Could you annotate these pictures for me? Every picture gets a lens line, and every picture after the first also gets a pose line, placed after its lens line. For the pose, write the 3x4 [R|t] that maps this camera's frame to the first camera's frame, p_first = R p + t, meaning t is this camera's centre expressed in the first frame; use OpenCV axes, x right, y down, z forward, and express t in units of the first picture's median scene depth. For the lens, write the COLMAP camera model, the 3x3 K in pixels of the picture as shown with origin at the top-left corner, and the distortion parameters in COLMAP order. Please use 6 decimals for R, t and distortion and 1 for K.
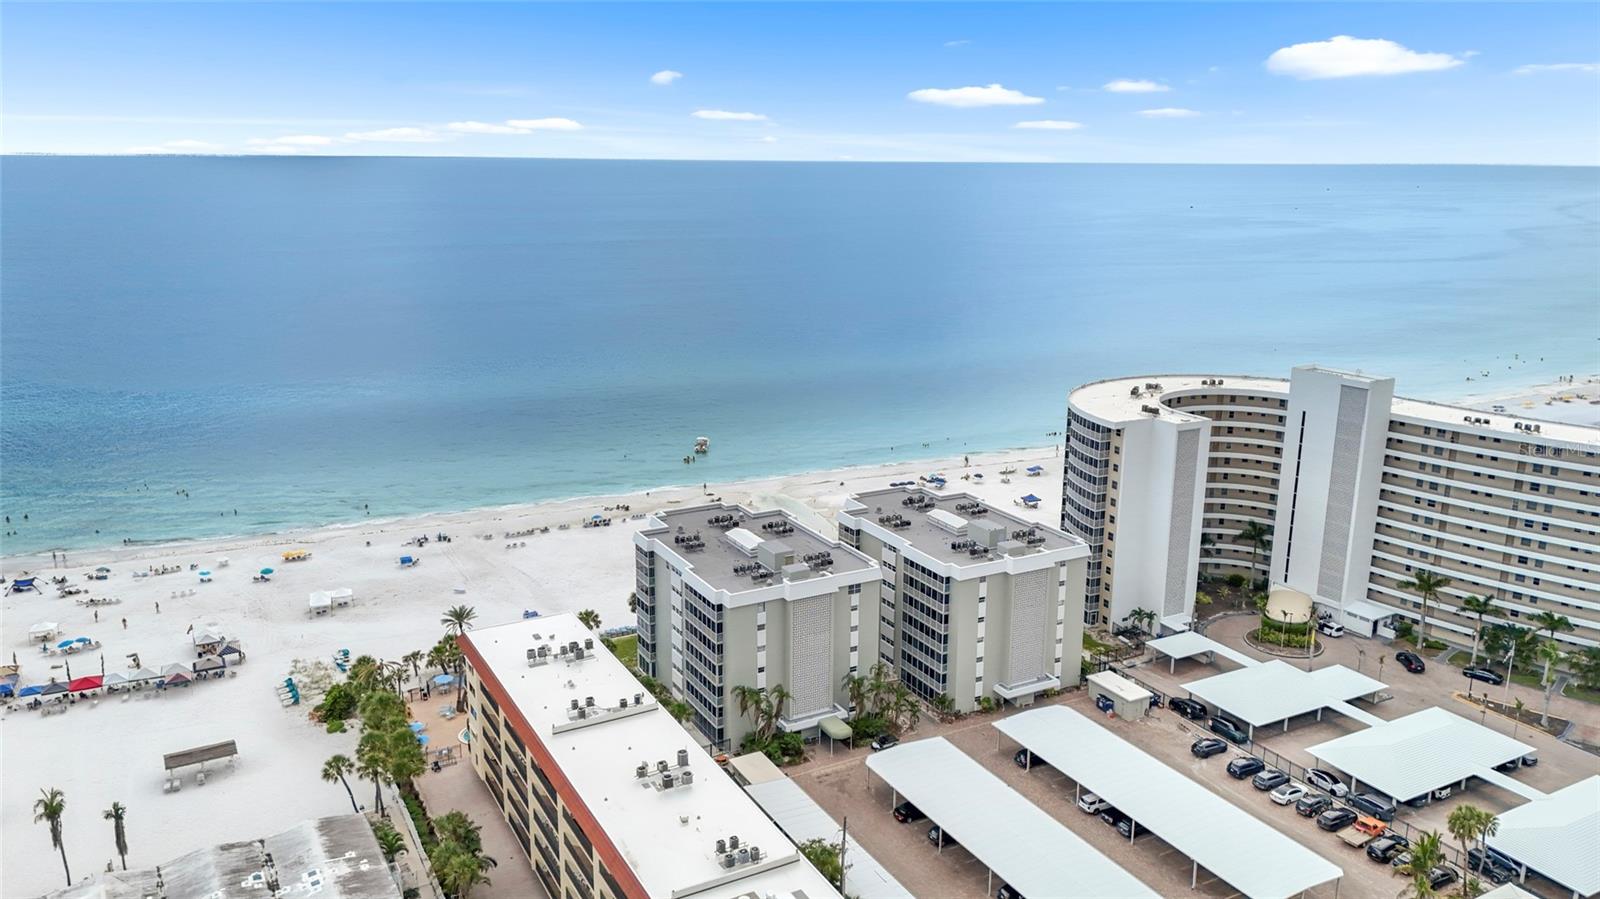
lens RADIAL K [[1172.4, 0, 800.0], [0, 1172.4, 449.5], [0, 0, 1]] dist [0.115899, -0.137746]
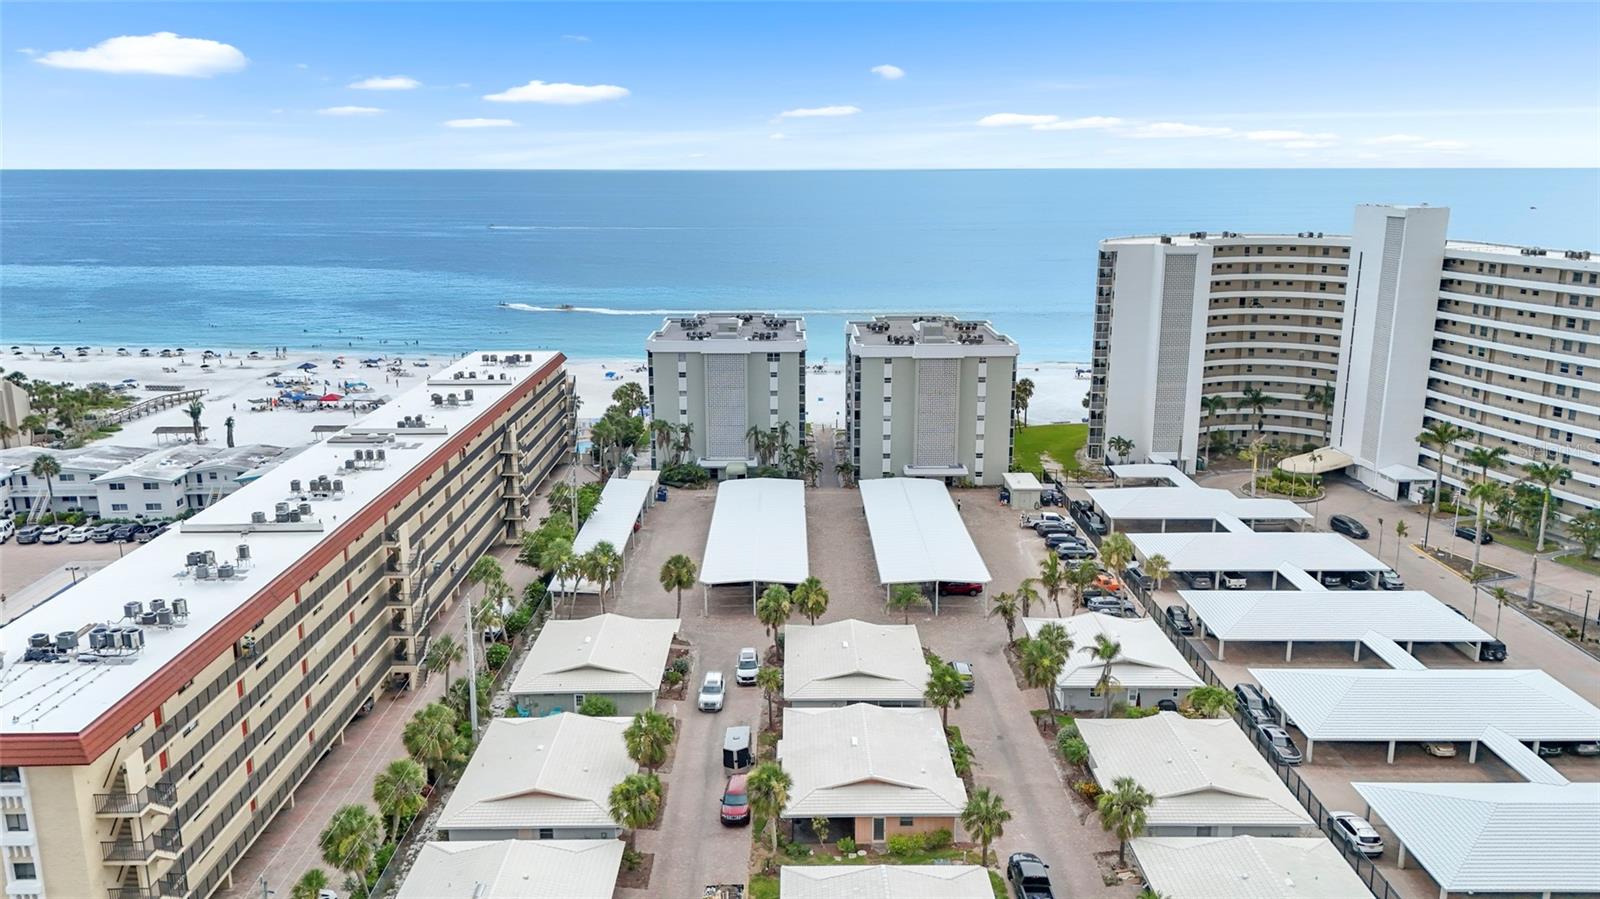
lens RADIAL K [[1172.4, 0, 800.0], [0, 1172.4, 449.5], [0, 0, 1]] dist [0.115899, -0.137746]
pose [[0.876513, 0.101309, -0.470598, 0.581941], [-0.107683, 0.994094, 0.013439, 0.179226], [0.469180, 0.038896, 0.882245, 0.003503]]
